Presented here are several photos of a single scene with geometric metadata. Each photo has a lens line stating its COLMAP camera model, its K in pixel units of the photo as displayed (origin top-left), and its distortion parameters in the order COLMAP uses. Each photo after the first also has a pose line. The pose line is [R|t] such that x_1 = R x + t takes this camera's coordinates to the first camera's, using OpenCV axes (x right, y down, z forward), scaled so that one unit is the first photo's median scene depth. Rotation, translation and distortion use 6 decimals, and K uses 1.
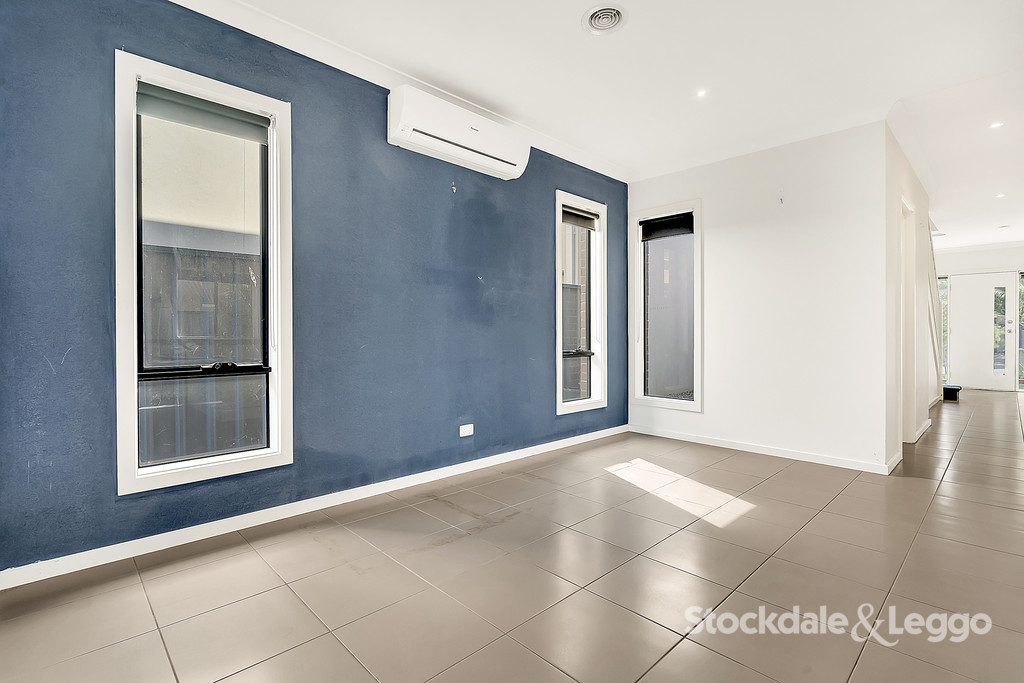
lens RADIAL K [[469.6, 0, 503.0], [0, 469.6, 342.6], [0, 0, 1]] dist [0.009154, -0.000256]
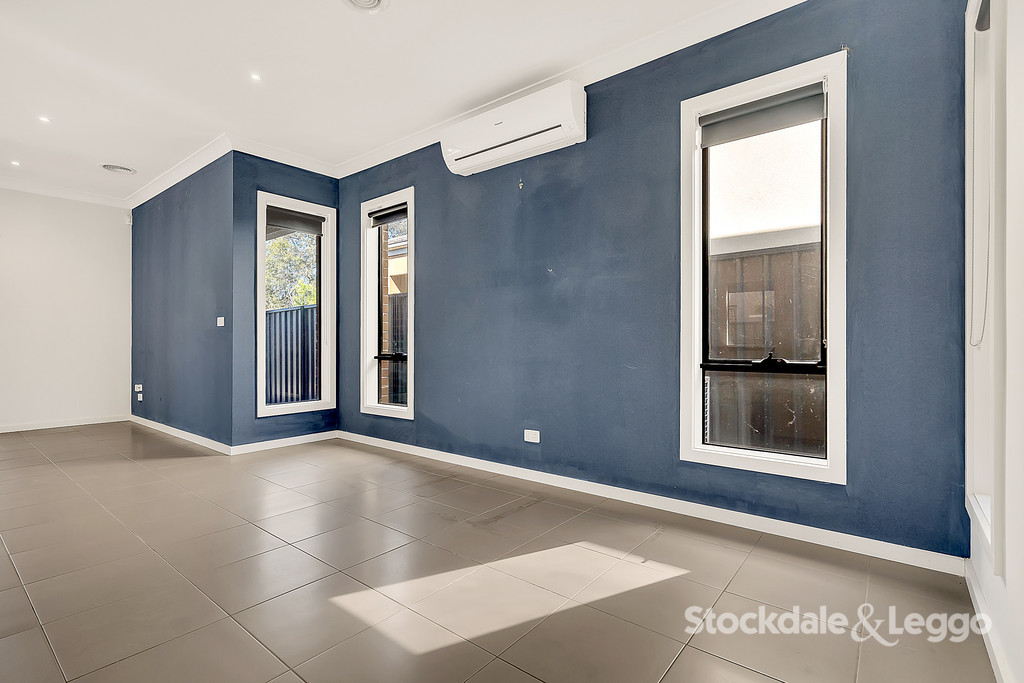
lens RADIAL K [[480.7, 0, 509.8], [0, 480.7, 335.0], [0, 0, 1]] dist [-0.002441, -0.000205]
pose [[0.144811, -0.001575, -0.989458, 0.824507], [-0.001456, 0.999997, -0.001805, -0.012559], [0.989458, 0.001702, 0.144809, 0.777144]]
